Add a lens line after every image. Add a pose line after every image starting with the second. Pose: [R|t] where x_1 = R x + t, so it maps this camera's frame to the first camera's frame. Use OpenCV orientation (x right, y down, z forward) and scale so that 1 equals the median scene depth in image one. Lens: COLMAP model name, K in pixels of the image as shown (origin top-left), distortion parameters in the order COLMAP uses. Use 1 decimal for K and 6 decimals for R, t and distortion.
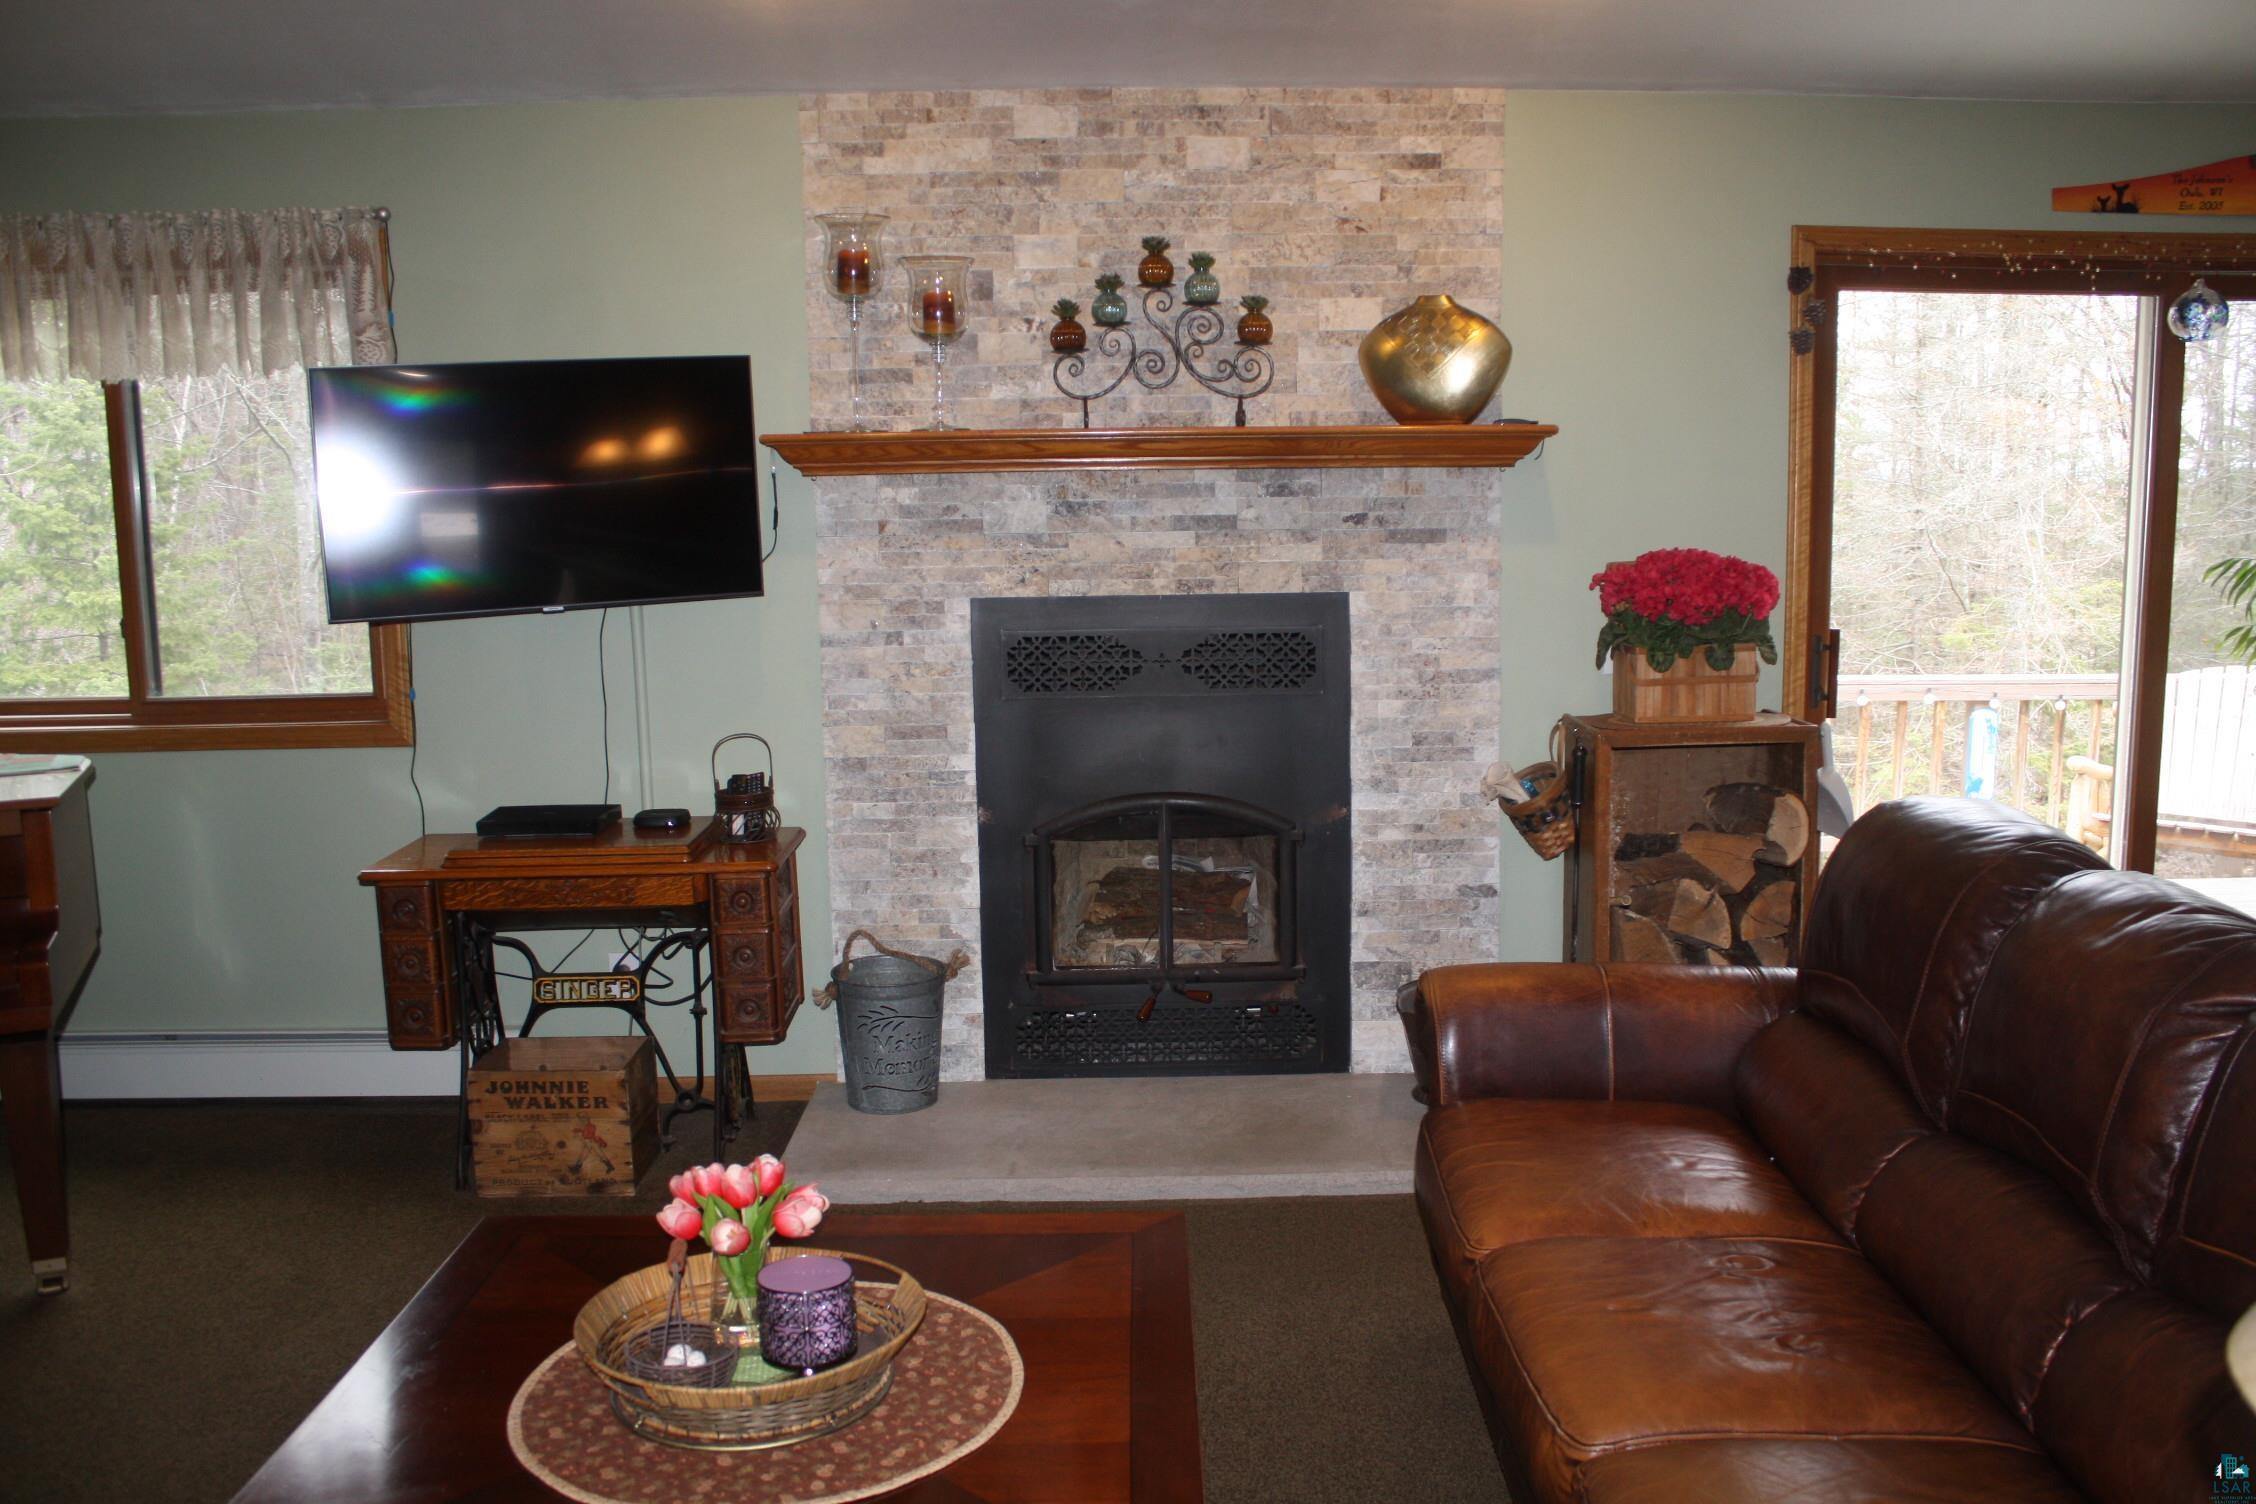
lens RADIAL K [[1894.1, 0, 1155.9], [0, 1894.1, 758.1], [0, 0, 1]] dist [-0.167266, 0.146554]
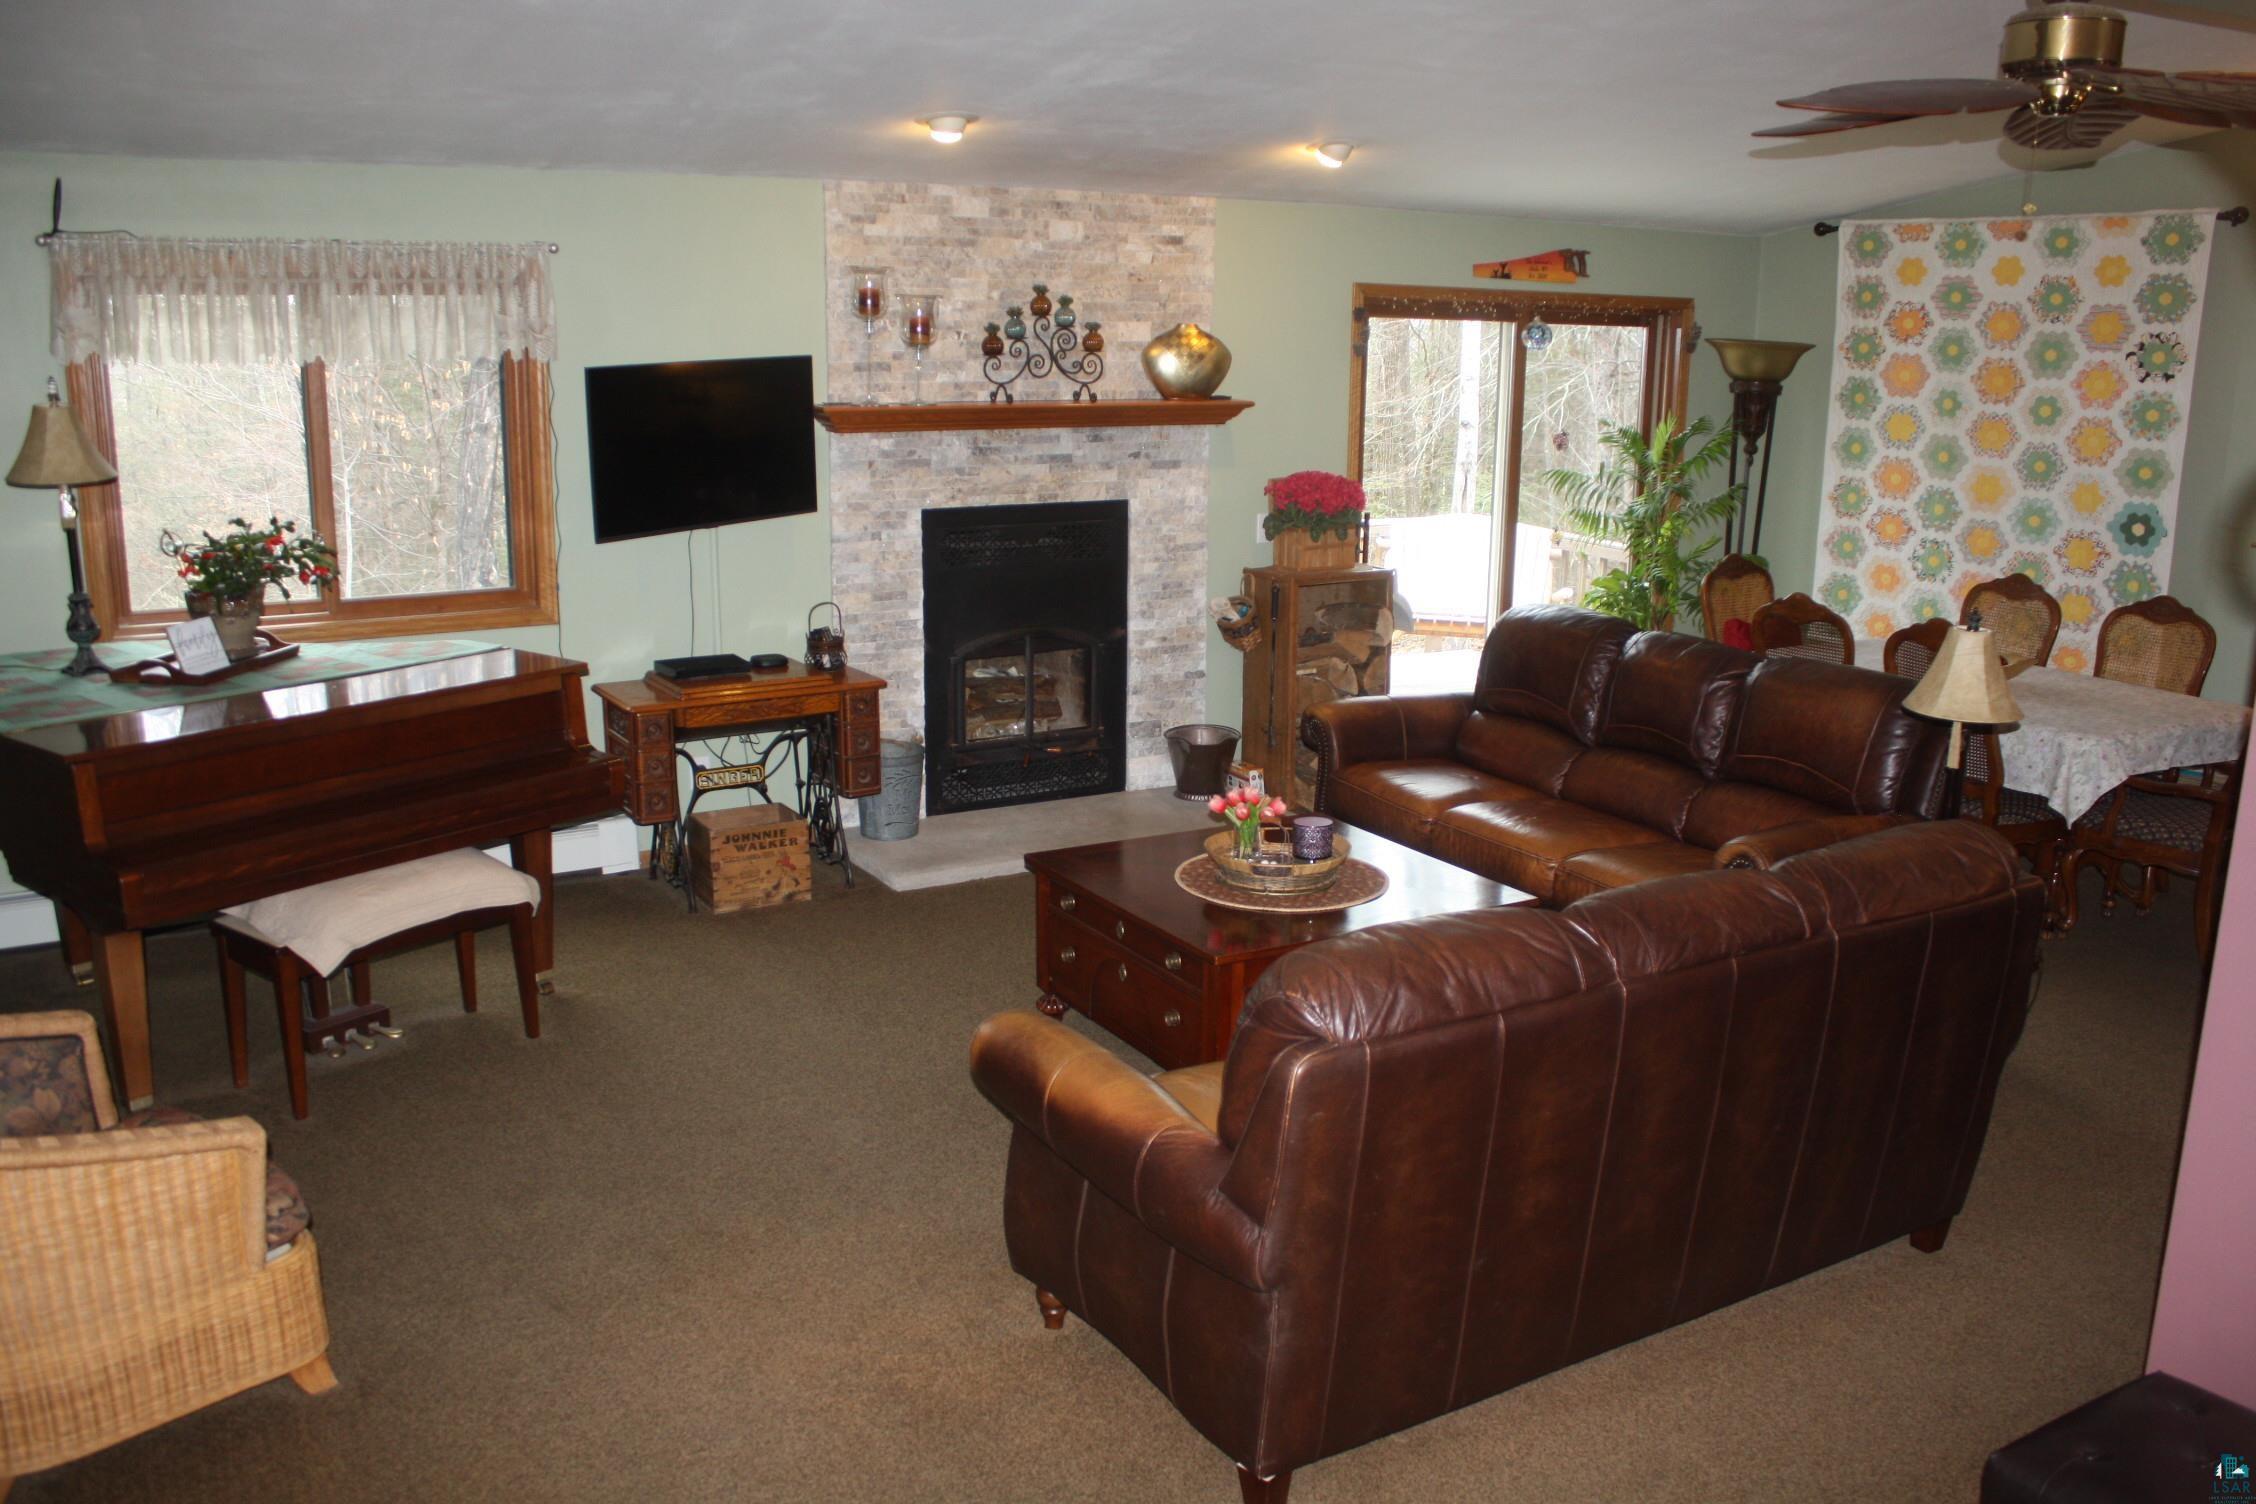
lens RADIAL K [[1894.1, 0, 1141.8], [0, 1894.1, 759.7], [0, 0, 1]] dist [-0.167266, 0.146554]
pose [[0.870336, -0.087747, 0.484577, -0.730020], [0.043802, 0.993891, 0.101302, -0.028791], [-0.490506, -0.066942, 0.868863, -0.472656]]
